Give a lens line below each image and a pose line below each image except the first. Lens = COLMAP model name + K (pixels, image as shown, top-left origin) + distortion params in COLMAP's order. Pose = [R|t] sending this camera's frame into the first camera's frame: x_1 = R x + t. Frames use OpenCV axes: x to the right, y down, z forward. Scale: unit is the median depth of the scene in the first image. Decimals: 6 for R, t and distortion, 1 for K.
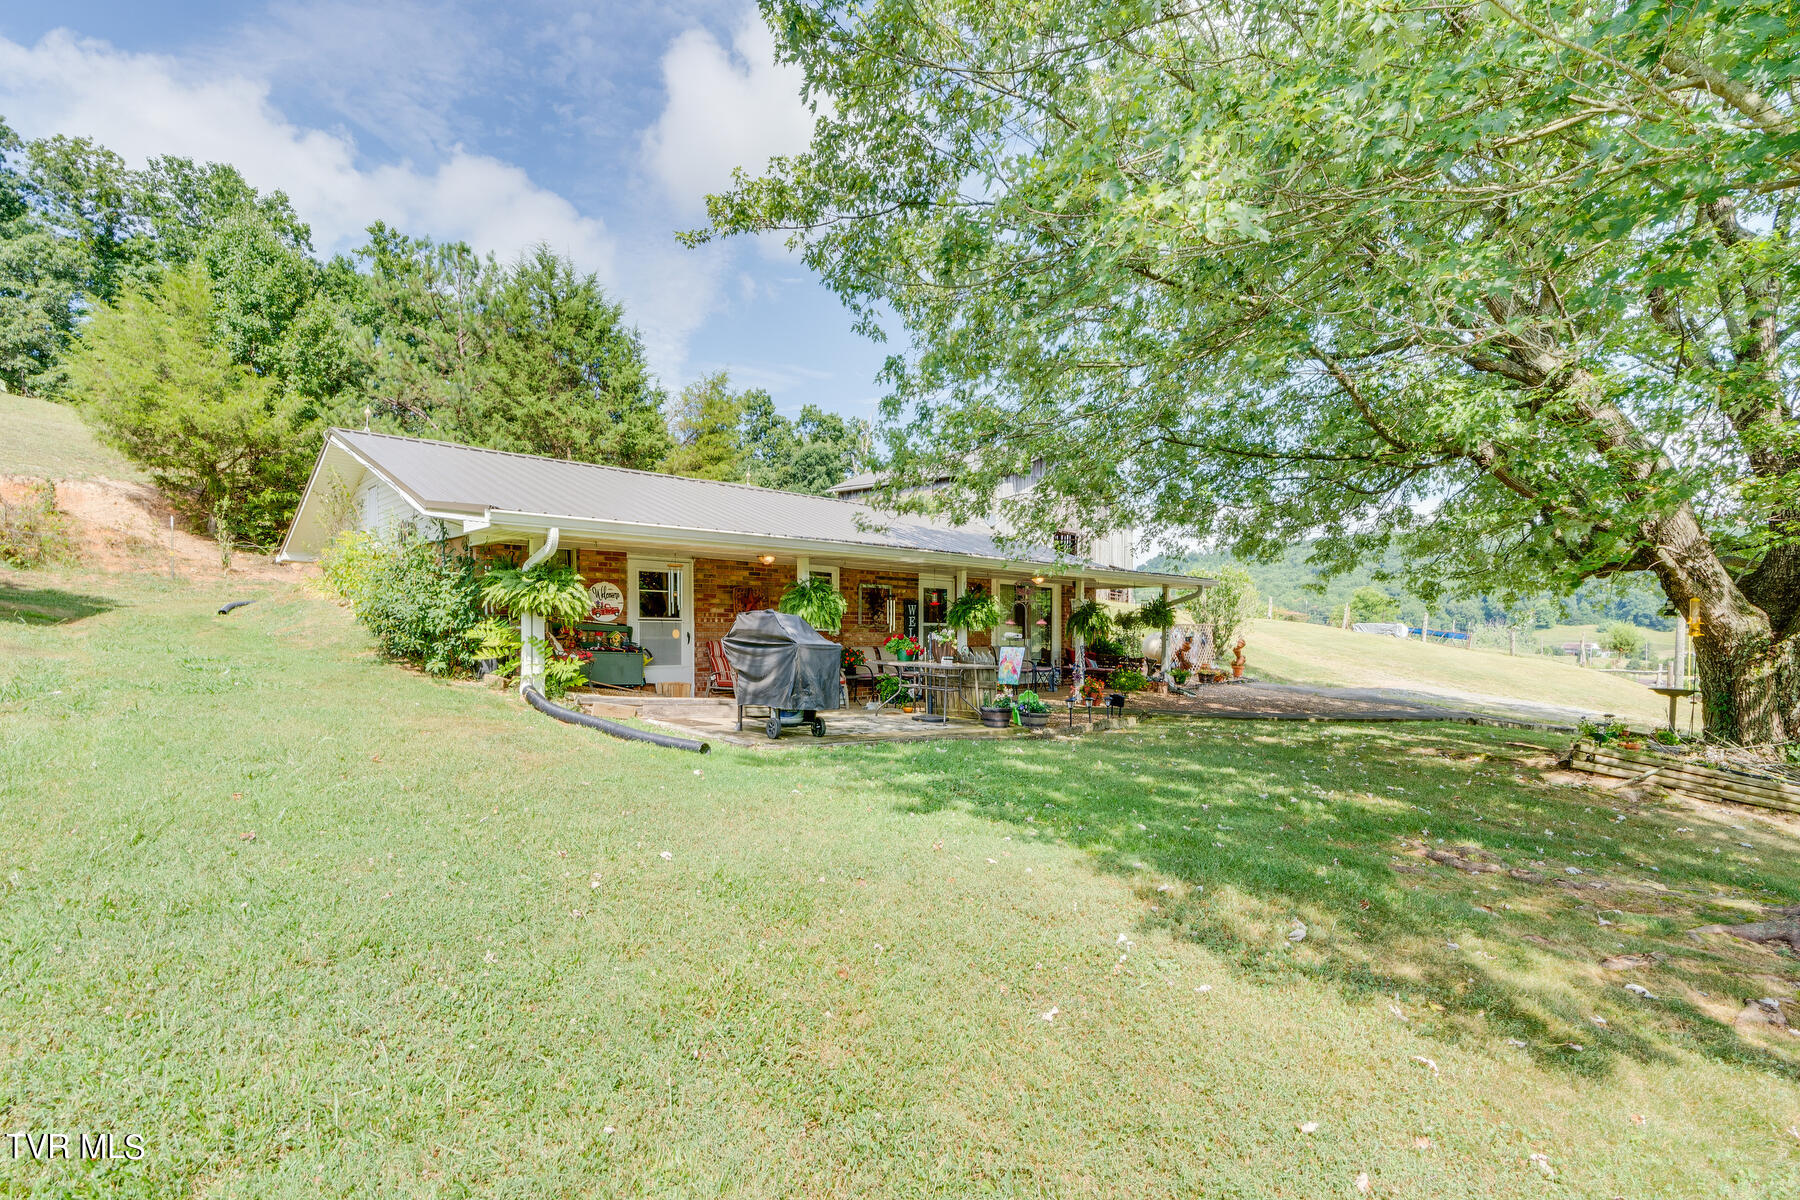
lens RADIAL K [[816.3, 0, 900.4], [0, 816.3, 587.4], [0, 0, 1]] dist [0.000309, -0.000622]
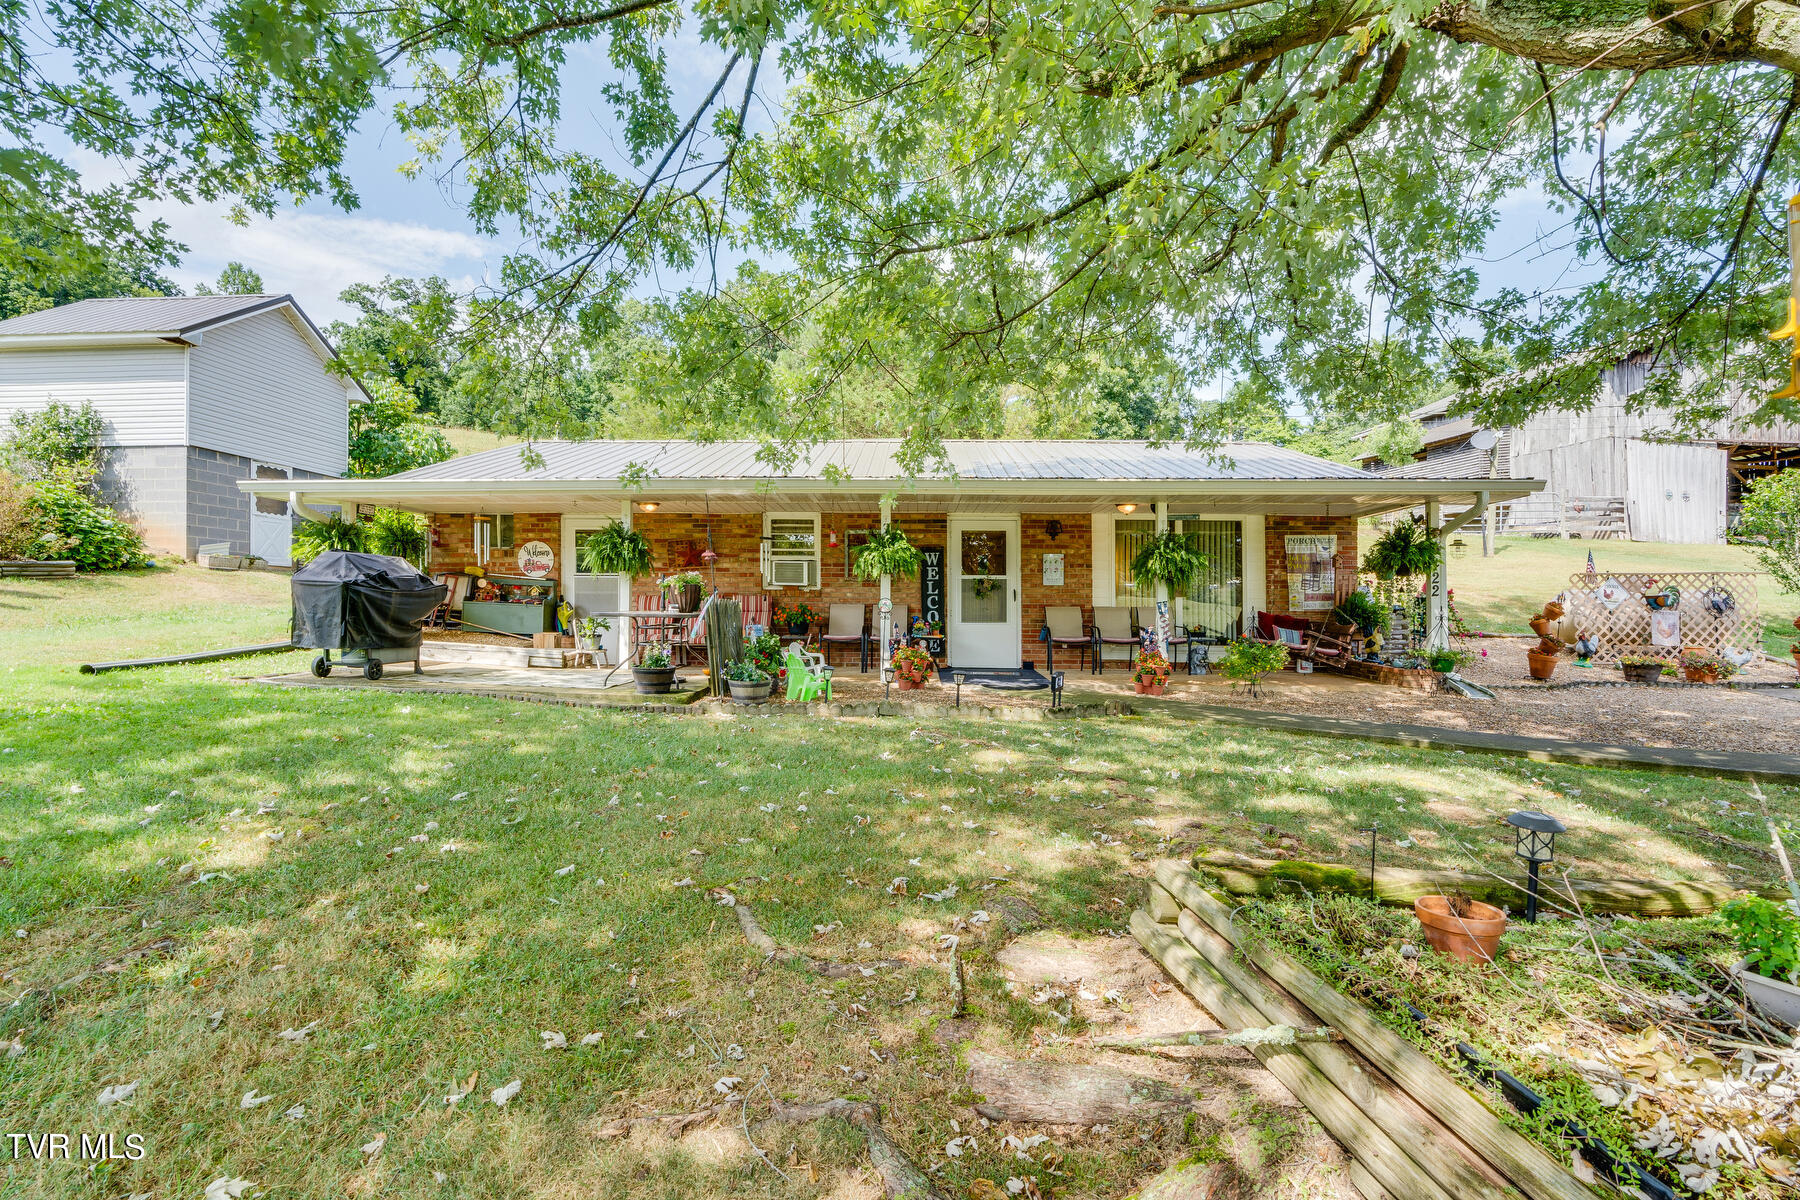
lens RADIAL K [[816.3, 0, 900.4], [0, 816.3, 587.4], [0, 0, 1]] dist [0.000309, -0.000622]
pose [[0.712440, -0.012468, -0.701622, 0.558119], [0.038420, 0.999035, 0.021260, 0.037407], [0.700680, -0.042103, 0.712232, 0.405585]]
